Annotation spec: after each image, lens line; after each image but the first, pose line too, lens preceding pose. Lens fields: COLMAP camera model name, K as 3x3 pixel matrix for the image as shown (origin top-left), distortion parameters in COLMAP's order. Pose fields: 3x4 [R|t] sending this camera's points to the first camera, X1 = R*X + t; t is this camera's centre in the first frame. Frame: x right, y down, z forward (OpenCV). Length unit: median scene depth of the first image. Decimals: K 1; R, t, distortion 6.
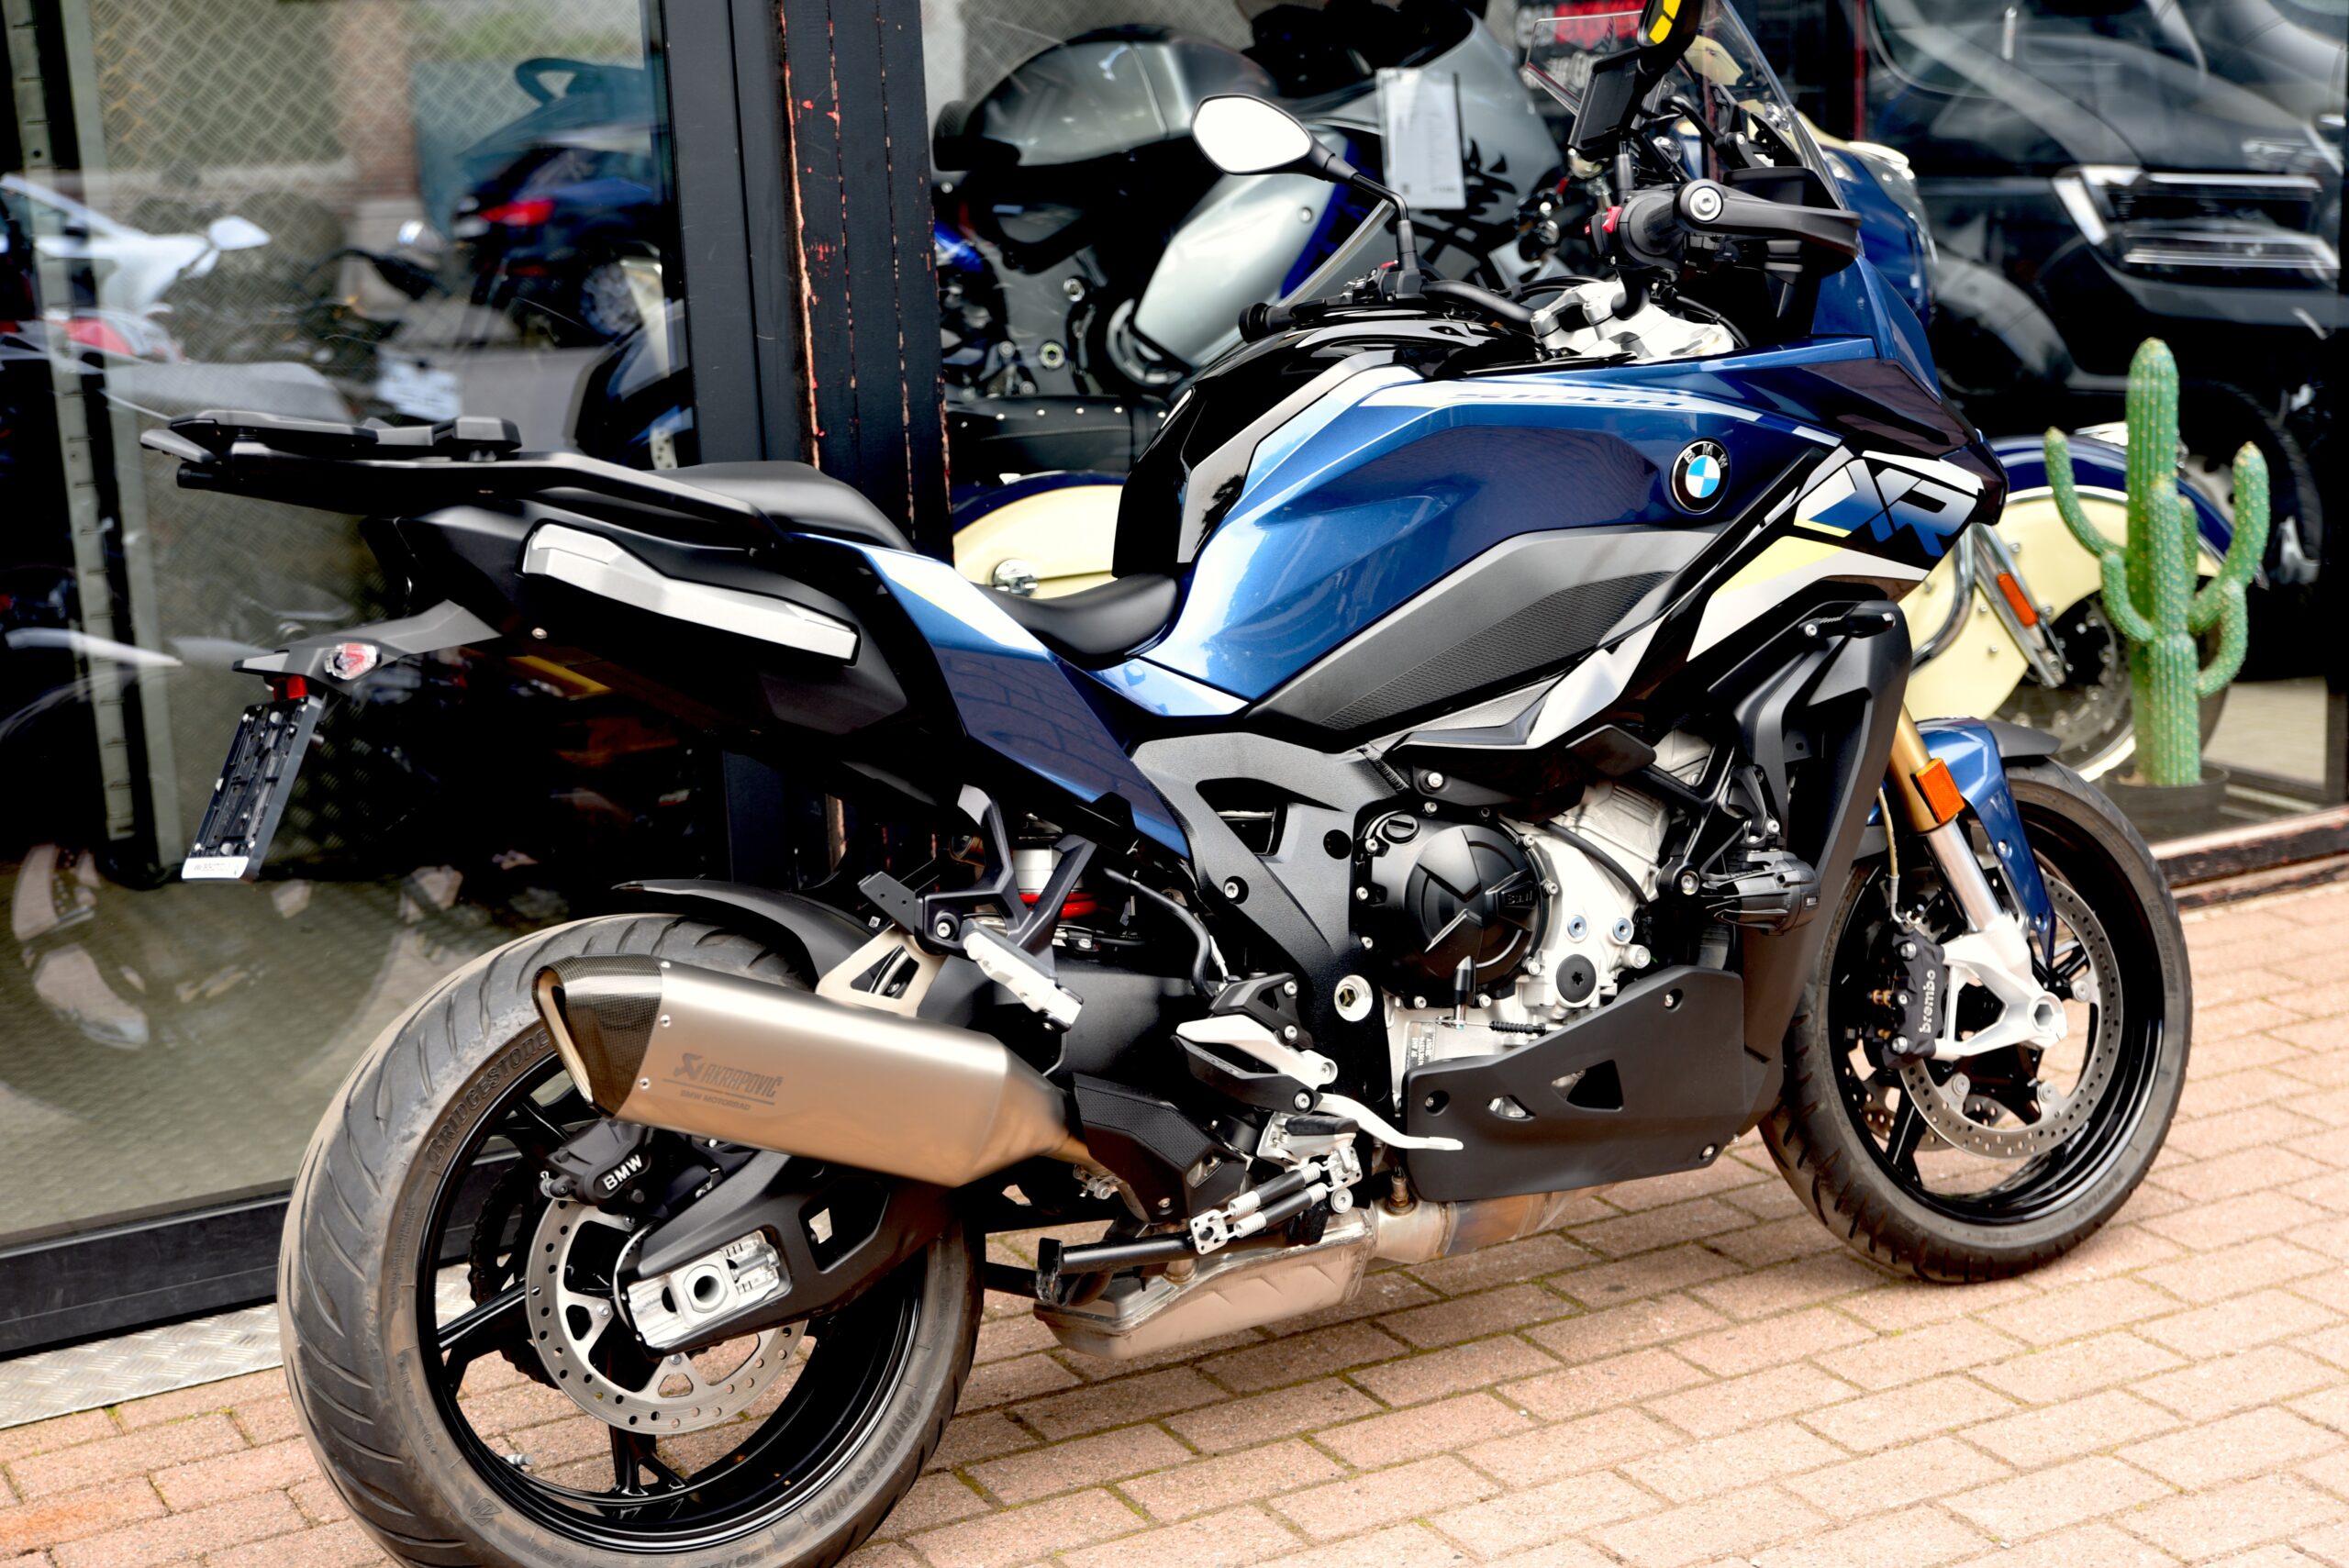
lens RADIAL K [[3539.4, 0, 1209.5], [0, 3539.4, 785.7], [0, 0, 1]] dist [0.104574, 0.025040]
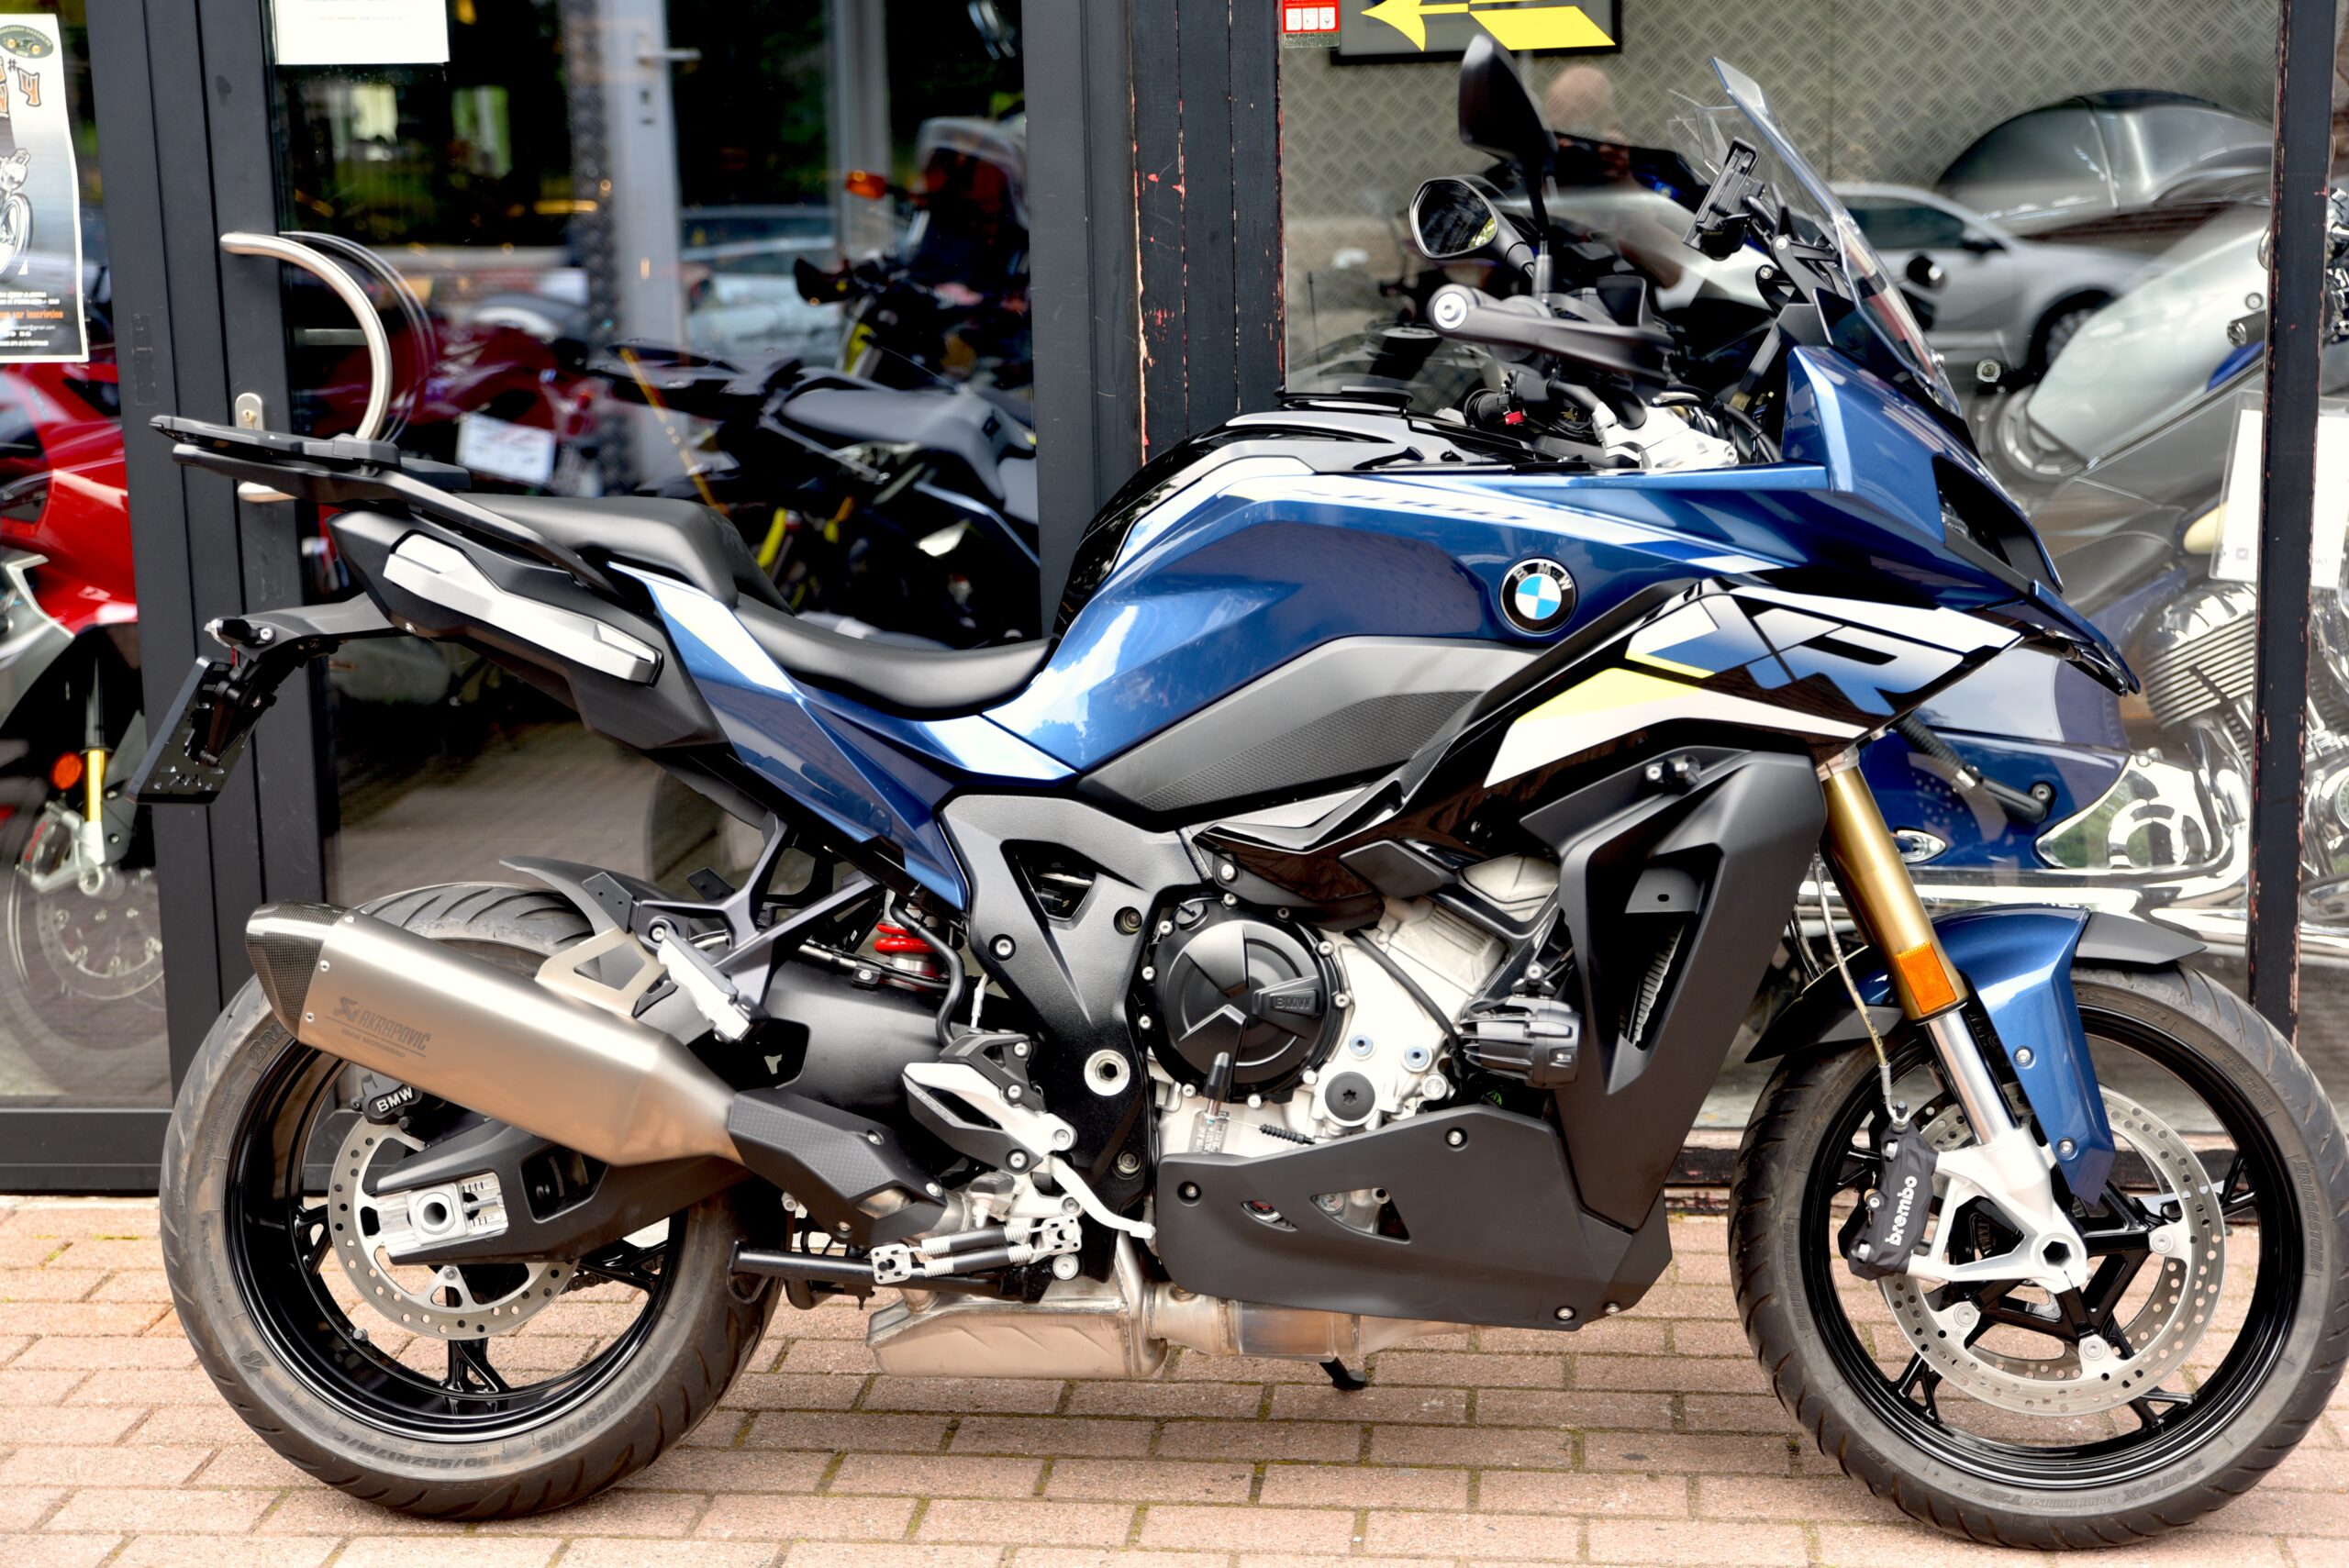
lens RADIAL K [[3583.6, 0, 1174.5], [0, 3583.6, 784.0], [0, 0, 1]] dist [0.122468, 0.057390]
pose [[0.811391, 0.124004, -0.571198, 0.616882], [-0.132003, 0.990865, 0.027600, -0.051355], [0.569403, 0.053005, 0.820348, 0.161017]]
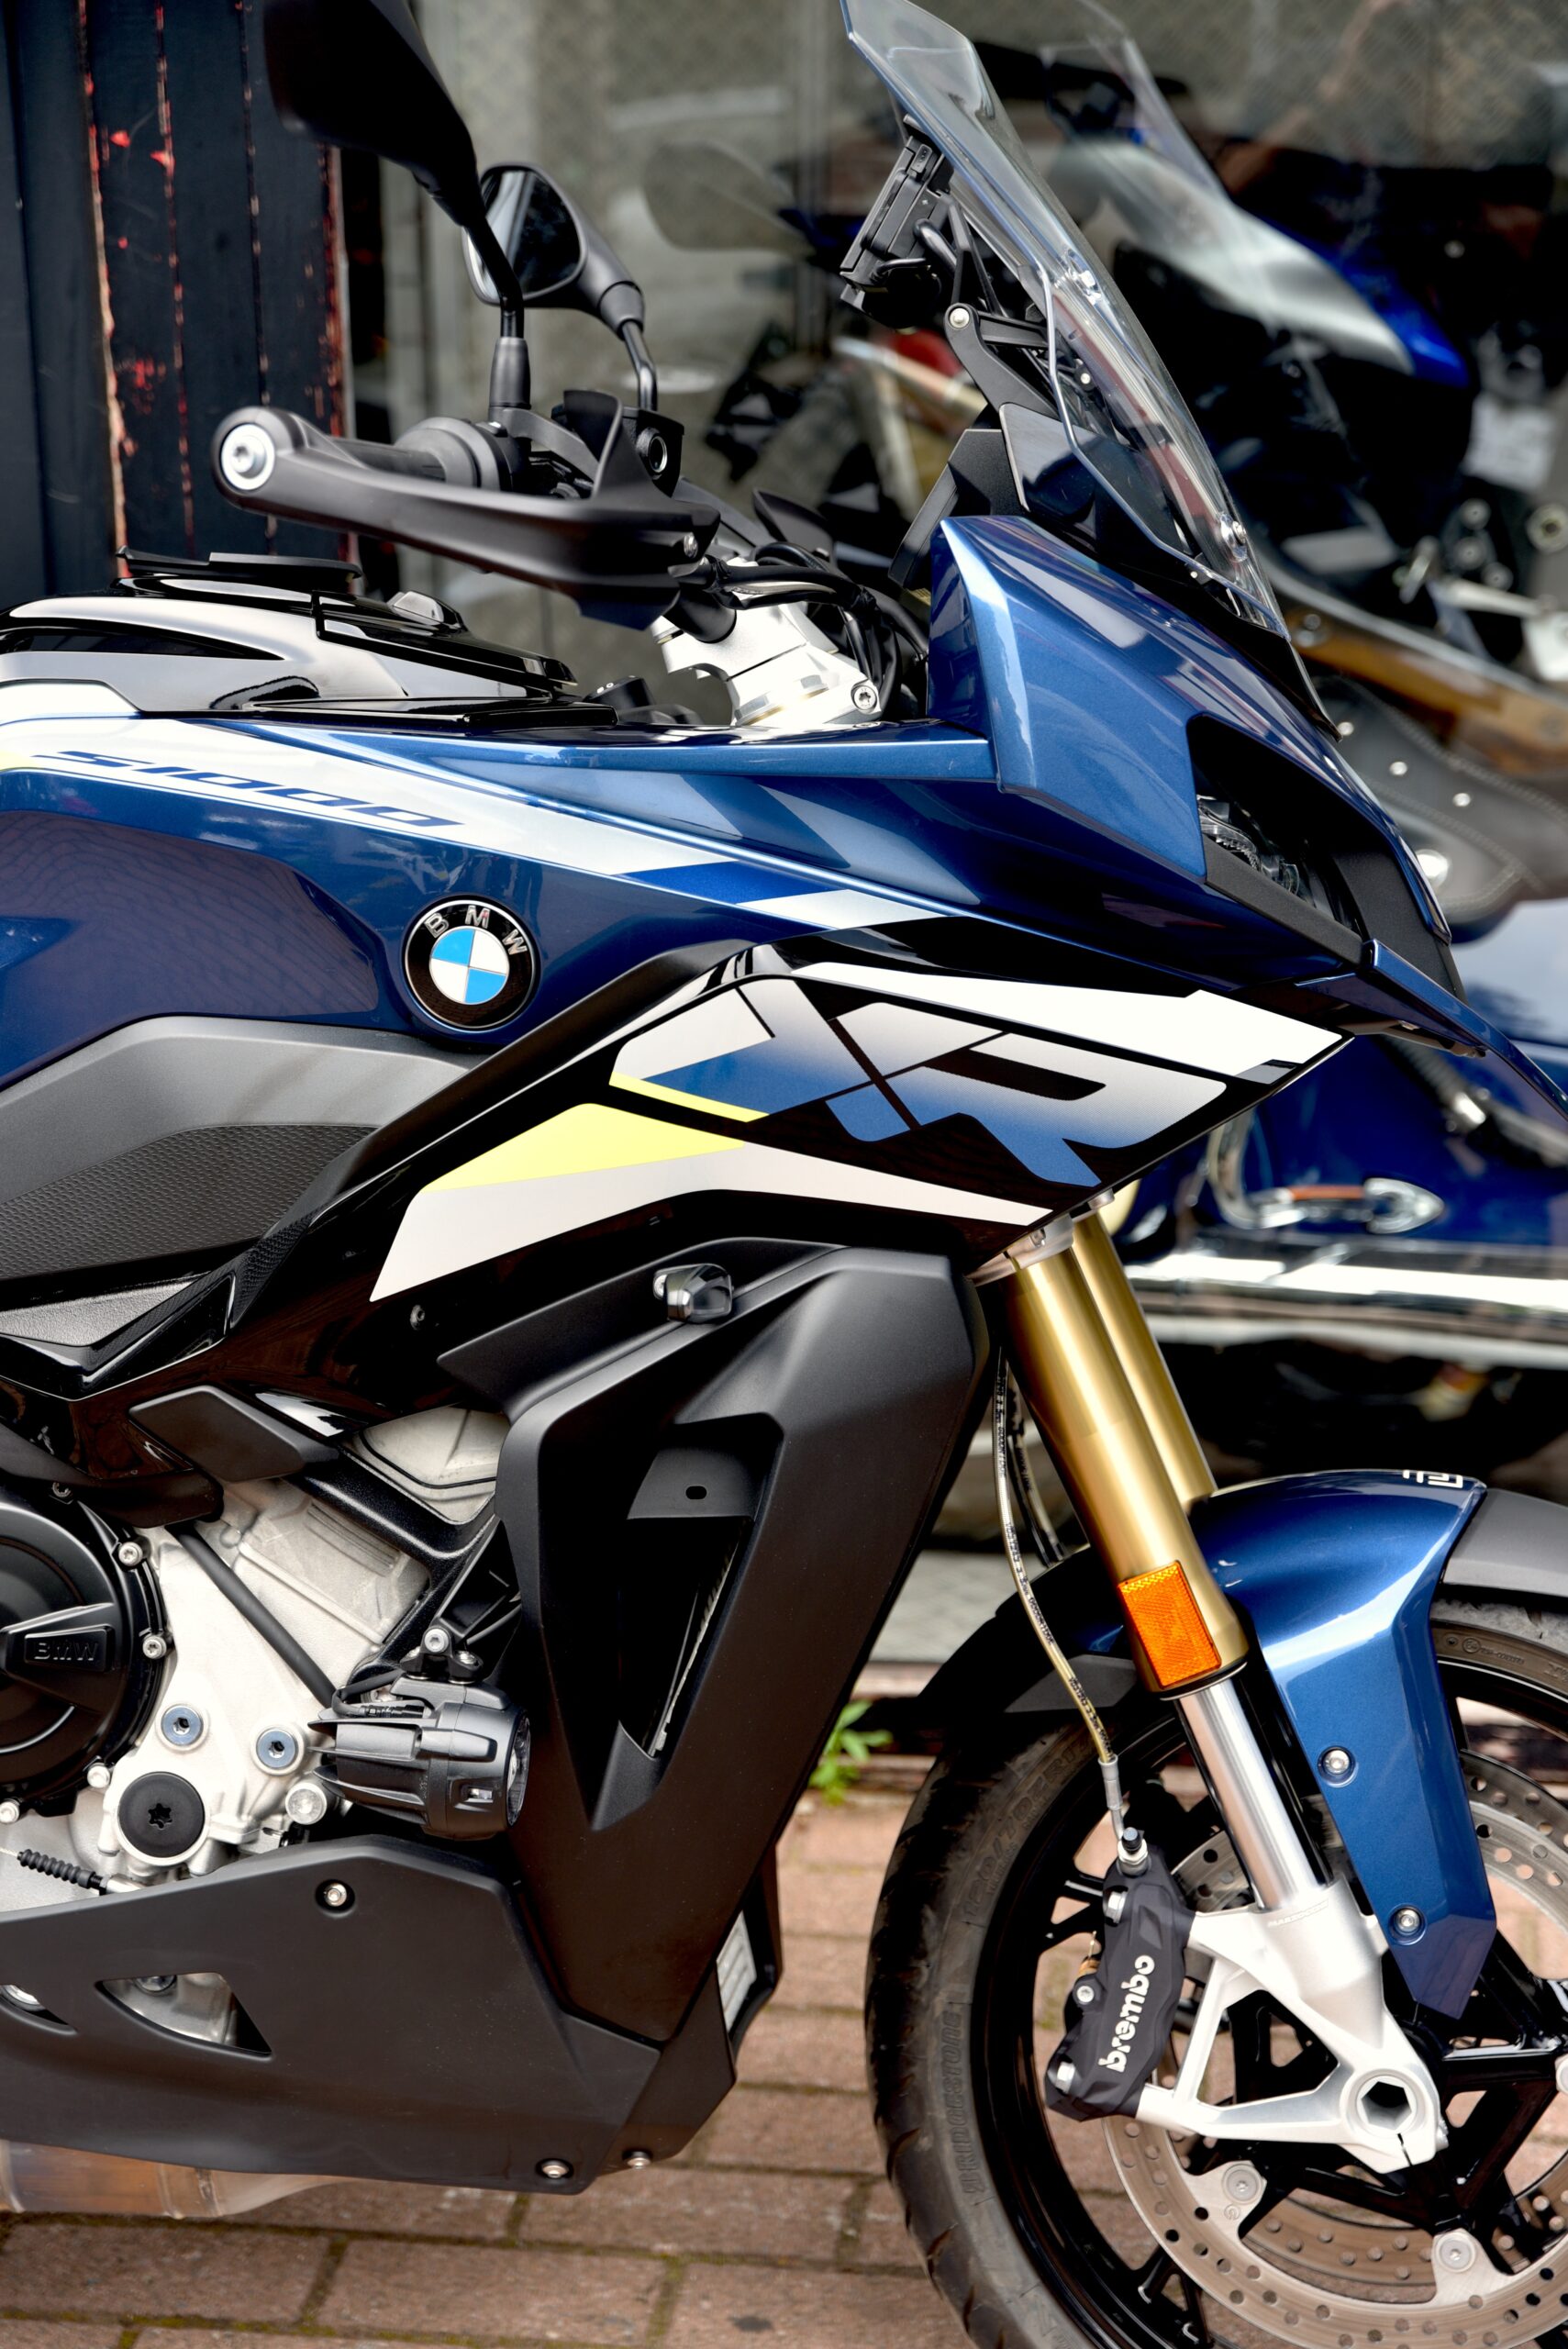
lens RADIAL K [[4209.9, 0, 784.0], [0, 4209.9, 1174.5], [0, 0, 1]] dist [0.211987, 0.121780]
pose [[0.789237, 0.192000, -0.583302, 0.553032], [-0.147795, 0.981334, 0.123044, -0.141636], [0.596039, -0.010902, 0.802882, 0.522610]]
